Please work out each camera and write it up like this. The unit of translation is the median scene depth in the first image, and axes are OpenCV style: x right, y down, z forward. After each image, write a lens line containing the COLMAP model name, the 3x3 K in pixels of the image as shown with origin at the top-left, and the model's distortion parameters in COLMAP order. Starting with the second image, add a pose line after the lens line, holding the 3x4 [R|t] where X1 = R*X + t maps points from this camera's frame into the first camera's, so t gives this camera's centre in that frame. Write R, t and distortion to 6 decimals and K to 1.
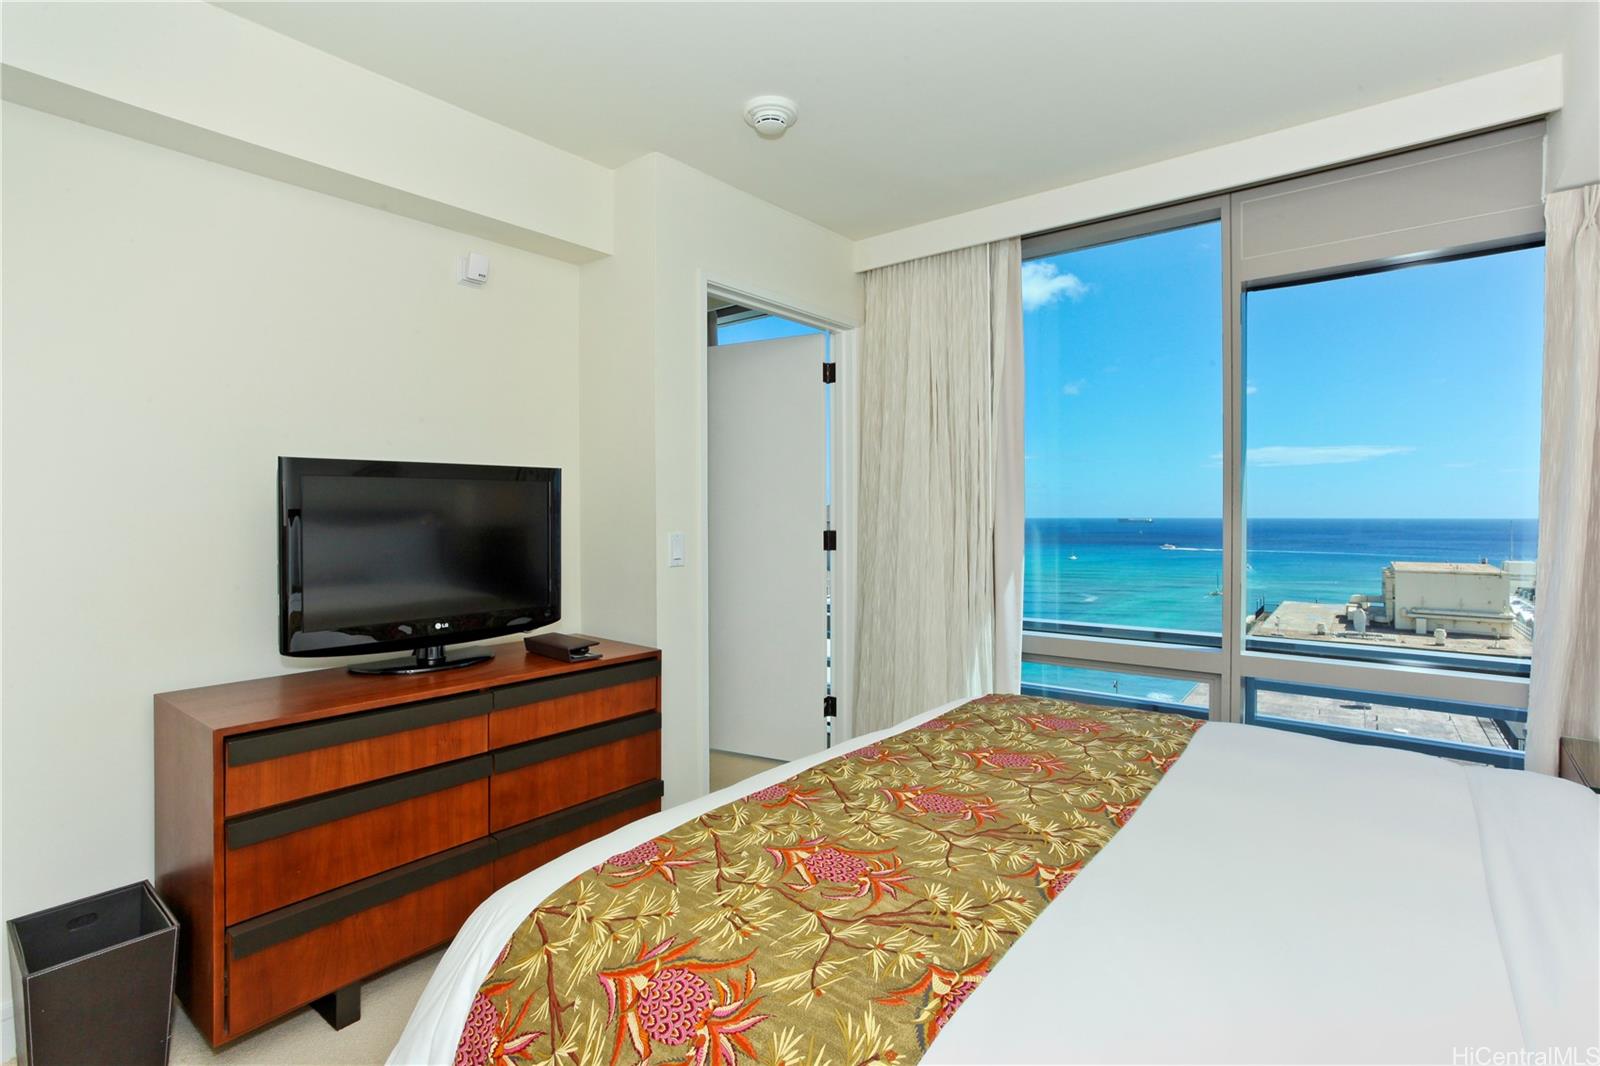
lens RADIAL K [[767.9, 0, 809.4], [0, 767.9, 515.2], [0, 0, 1]] dist [-0.021886, 0.000793]
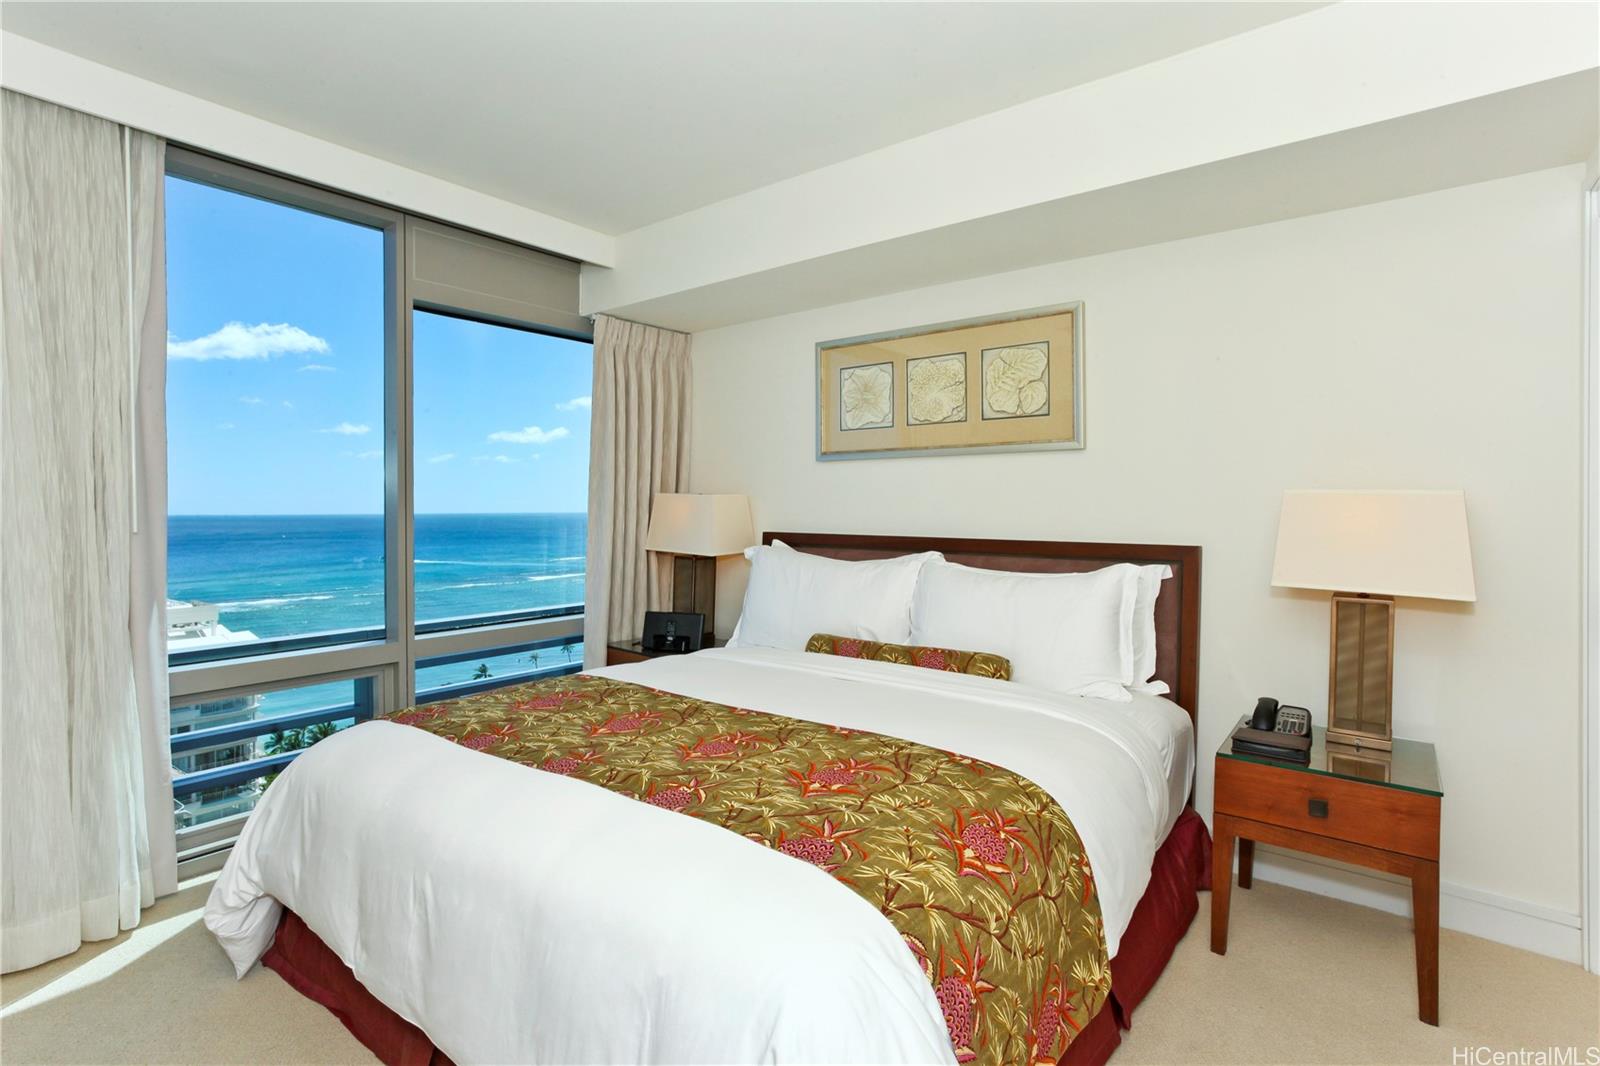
lens RADIAL K [[767.9, 0, 809.4], [0, 767.9, 515.2], [0, 0, 1]] dist [-0.021886, 0.000793]
pose [[-0.012096, -0.006657, 0.999905, -1.318754], [0.002023, 0.999976, 0.006682, -0.004712], [-0.999925, 0.002104, -0.012082, 1.079548]]
